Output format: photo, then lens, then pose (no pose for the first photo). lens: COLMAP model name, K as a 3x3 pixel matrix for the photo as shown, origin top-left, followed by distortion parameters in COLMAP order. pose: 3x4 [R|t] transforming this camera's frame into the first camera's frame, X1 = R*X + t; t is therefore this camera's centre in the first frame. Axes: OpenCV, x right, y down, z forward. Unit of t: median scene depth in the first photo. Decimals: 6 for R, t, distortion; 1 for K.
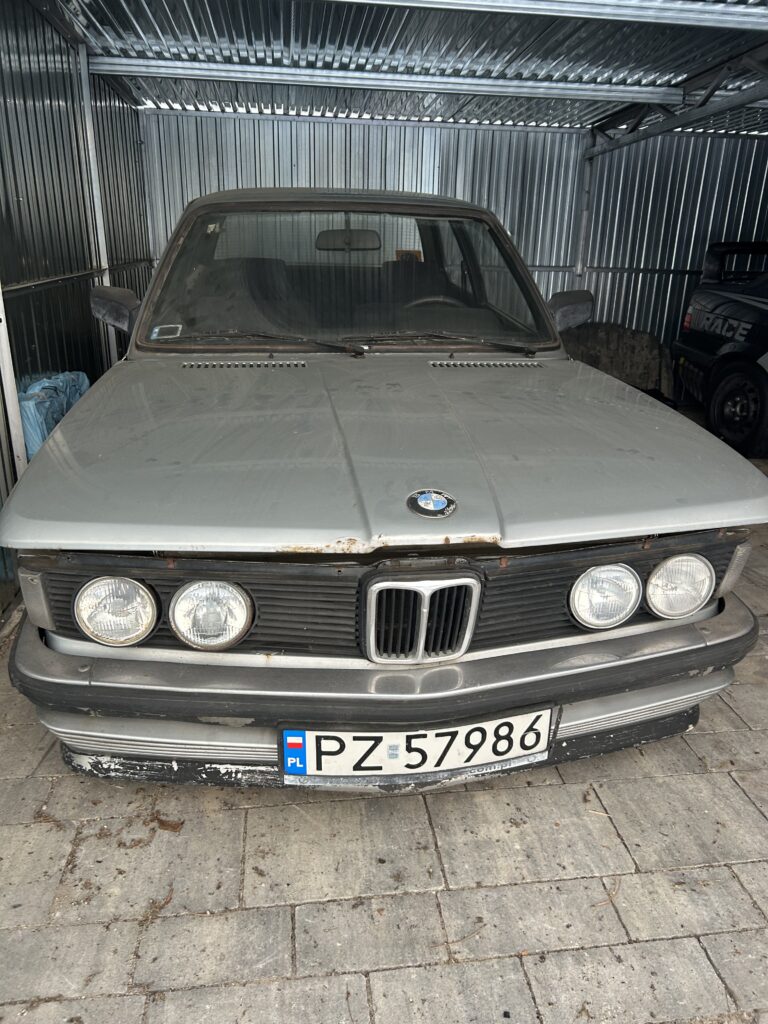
lens RADIAL K [[762.8, 0, 388.1], [0, 762.8, 514.8], [0, 0, 1]] dist [0.023725, -0.008515]
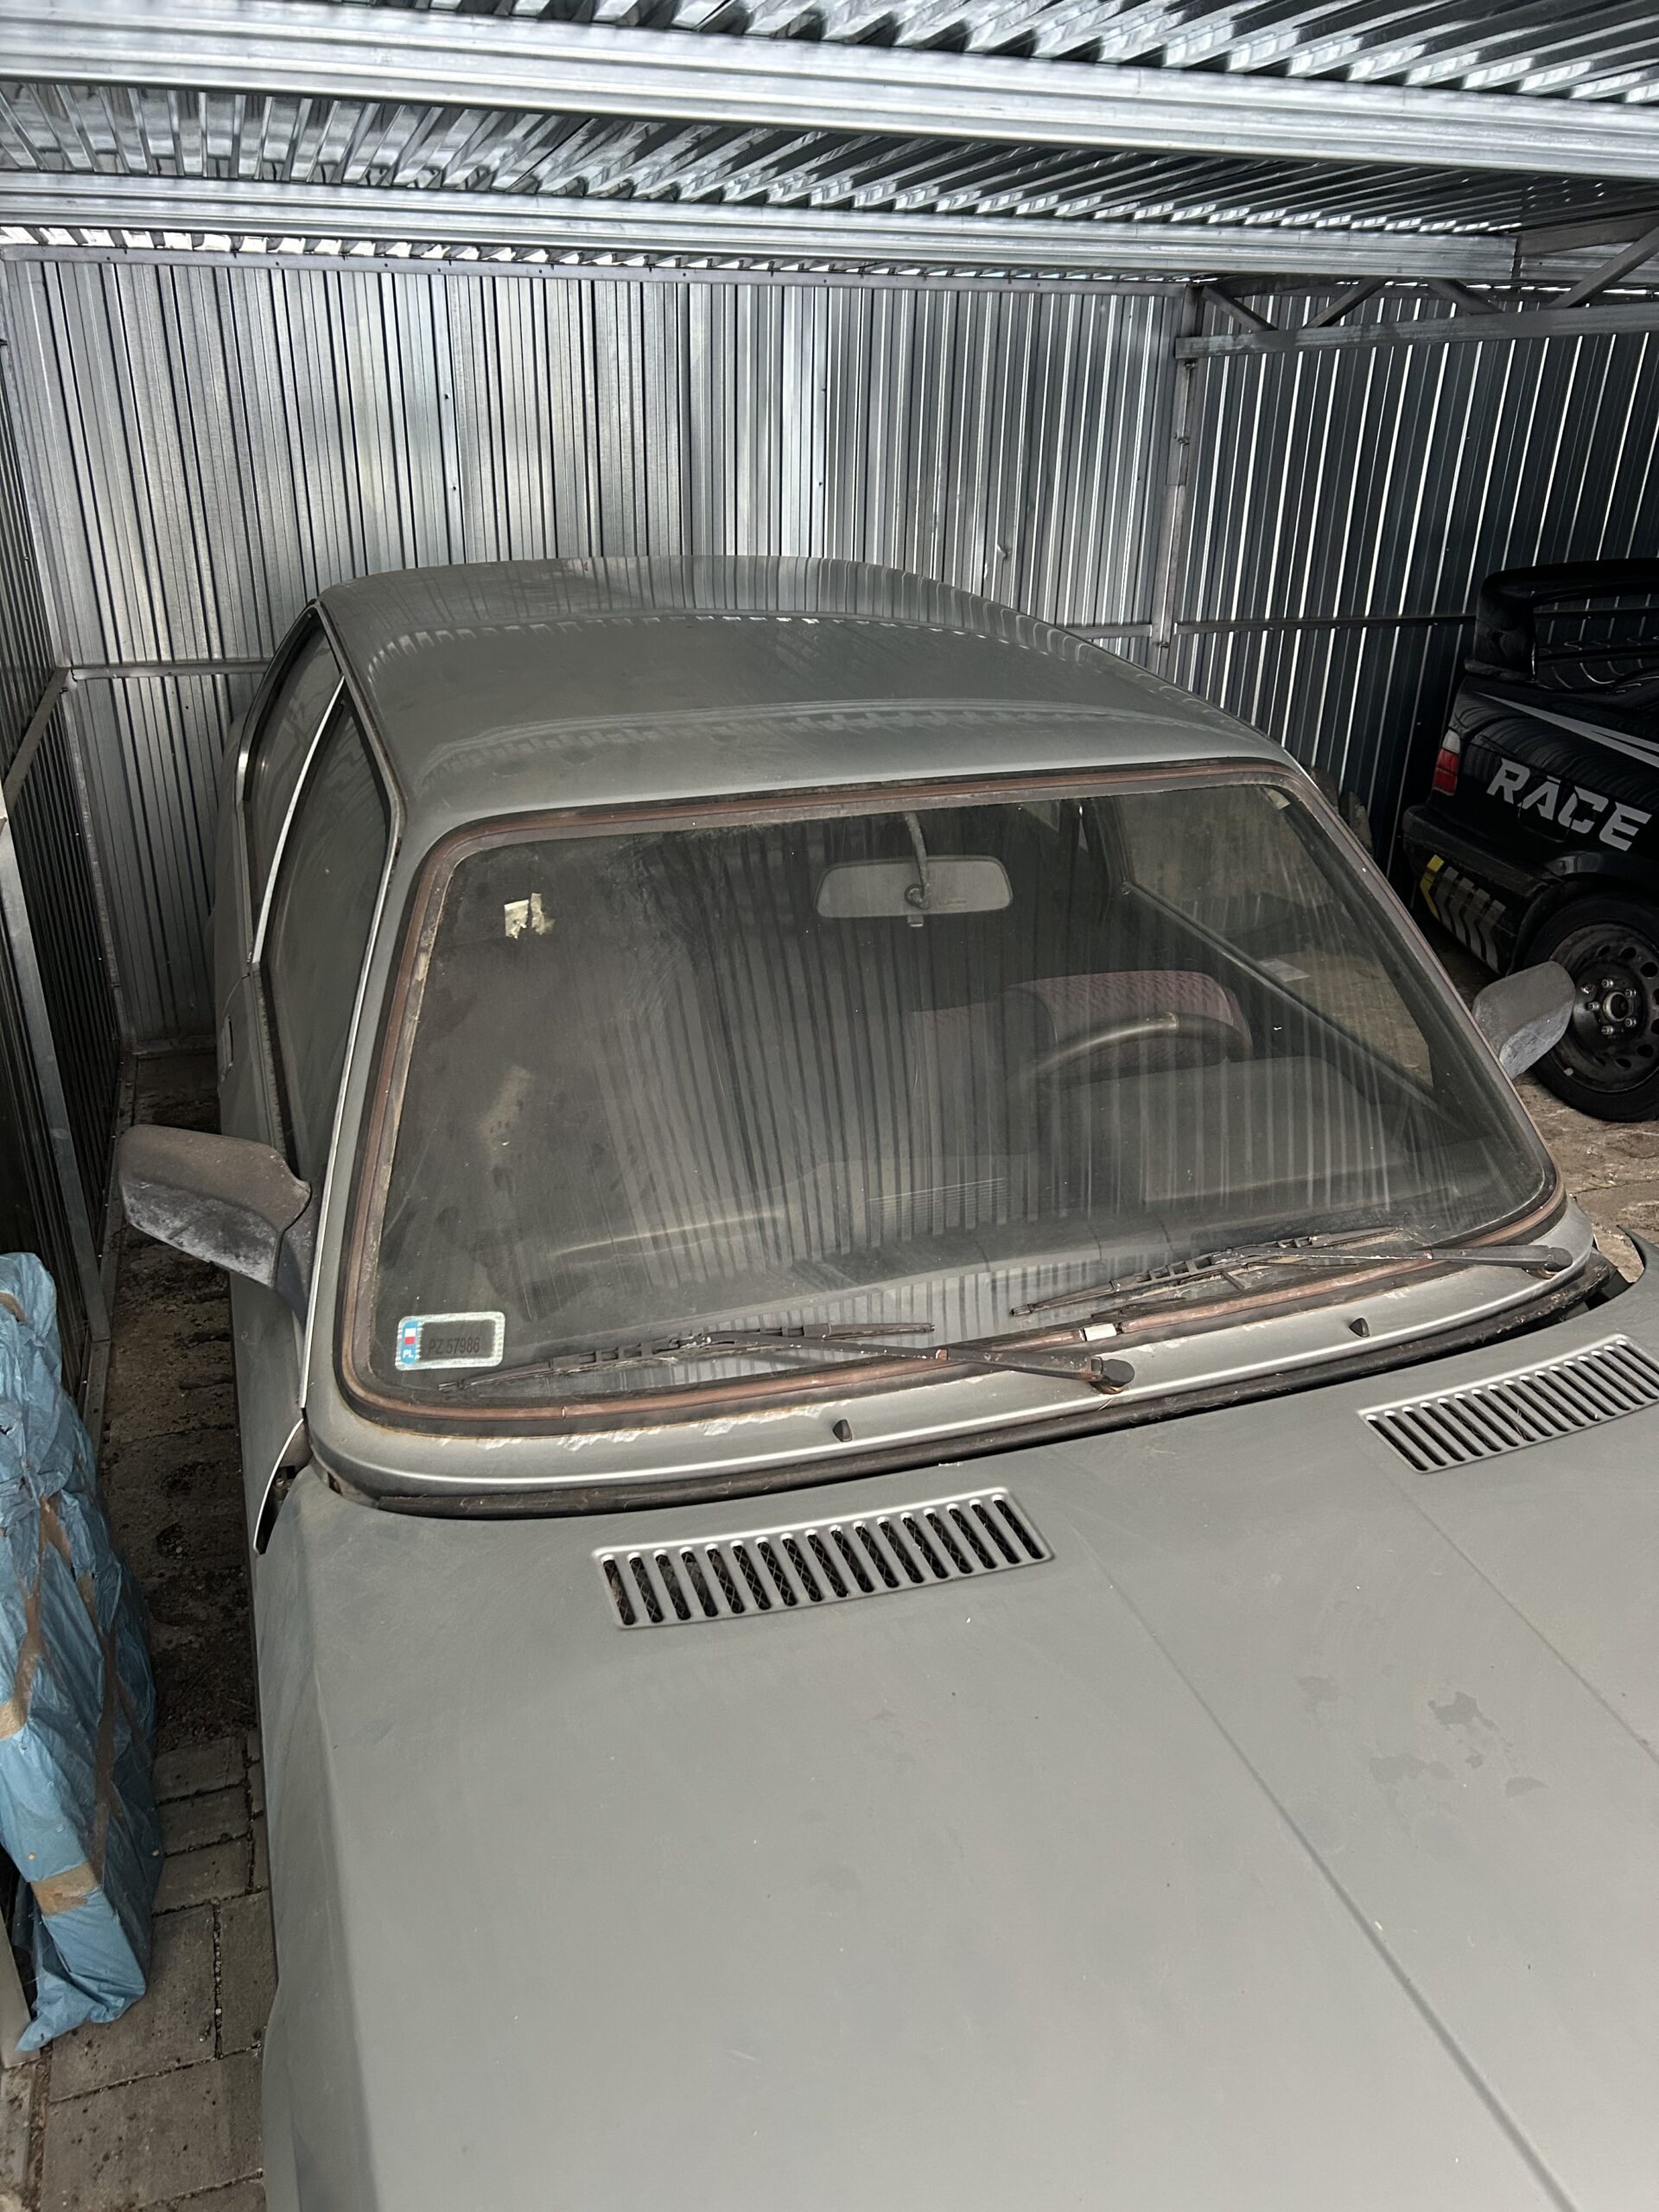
lens RADIAL K [[1647.9, 0, 815.2], [0, 1647.9, 1113.4], [0, 0, 1]] dist [0.023725, -0.008515]
pose [[0.980015, -0.091837, 0.176457, -0.133884], [0.076134, 0.992676, 0.093800, -0.196701], [-0.183779, -0.078491, 0.979829, 0.185850]]
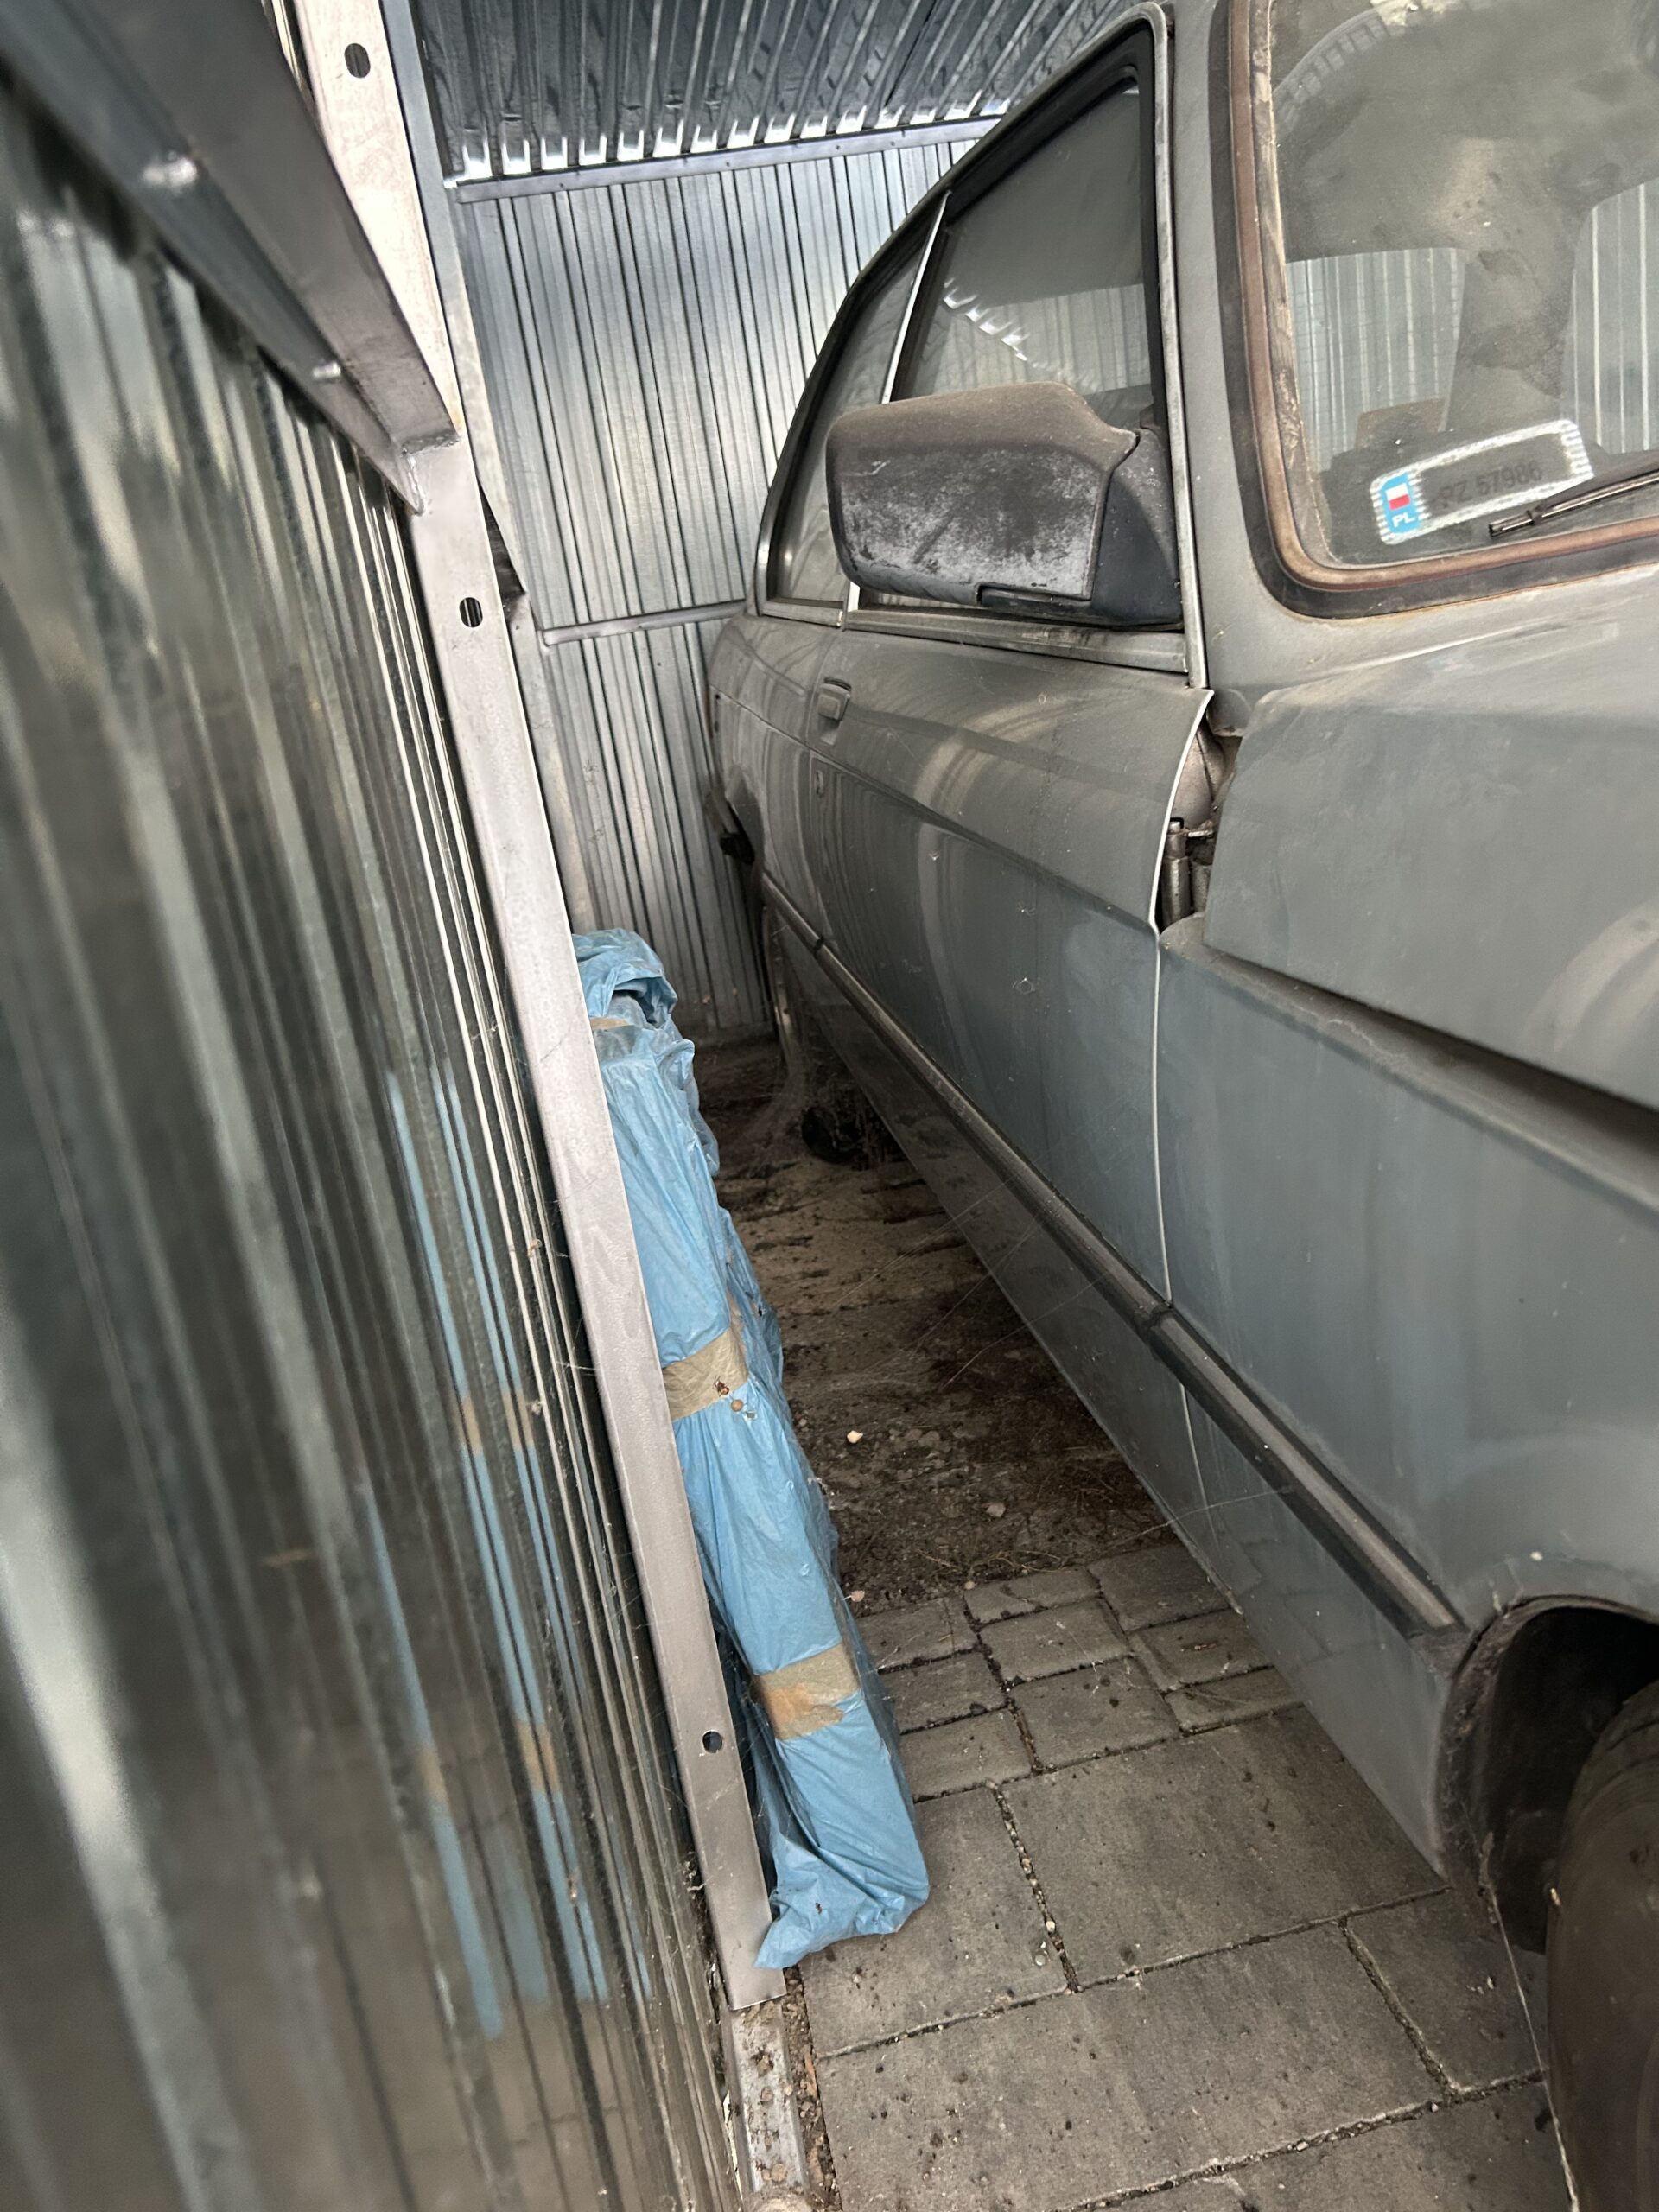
lens RADIAL K [[1647.9, 0, 833.4], [0, 1647.9, 1101.8], [0, 0, 1]] dist [0.023725, -0.008515]
pose [[0.982982, -0.183340, -0.011520, -0.234409], [0.181710, 0.979618, -0.085612, -0.053186], [0.026982, 0.082062, 0.996262, 0.340479]]
